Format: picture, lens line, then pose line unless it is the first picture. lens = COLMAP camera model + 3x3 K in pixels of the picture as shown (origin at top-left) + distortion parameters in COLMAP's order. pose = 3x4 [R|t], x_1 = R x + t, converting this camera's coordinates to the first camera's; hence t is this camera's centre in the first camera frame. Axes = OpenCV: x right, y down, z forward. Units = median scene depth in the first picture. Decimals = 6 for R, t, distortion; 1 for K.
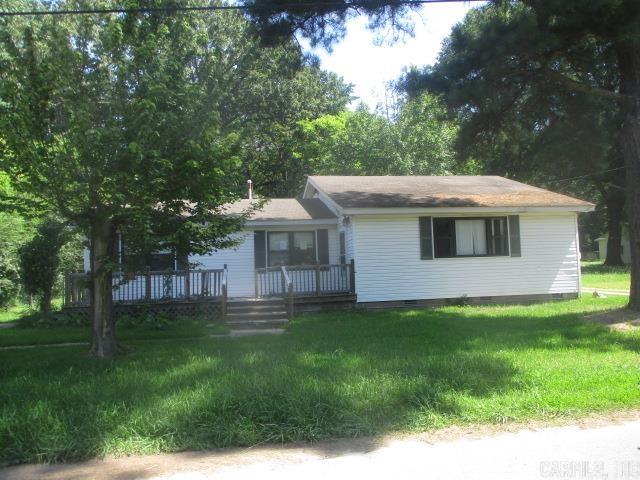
lens RADIAL K [[532.2, 0, 322.6], [0, 532.2, 238.9], [0, 0, 1]] dist [-0.002720, 0.000253]
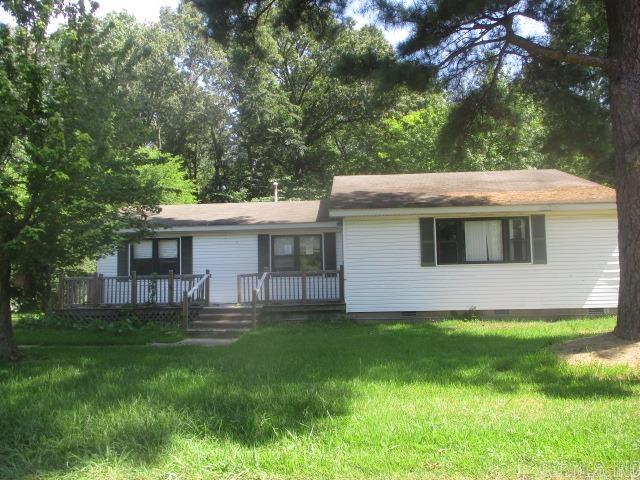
lens RADIAL K [[532.2, 0, 317.2], [0, 532.2, 235.8], [0, 0, 1]] dist [-0.002720, 0.000253]
pose [[0.970564, -0.005359, -0.240785, 0.225458], [0.003021, 0.999945, -0.010082, -0.003483], [0.240826, 0.009058, 0.970526, 0.093209]]
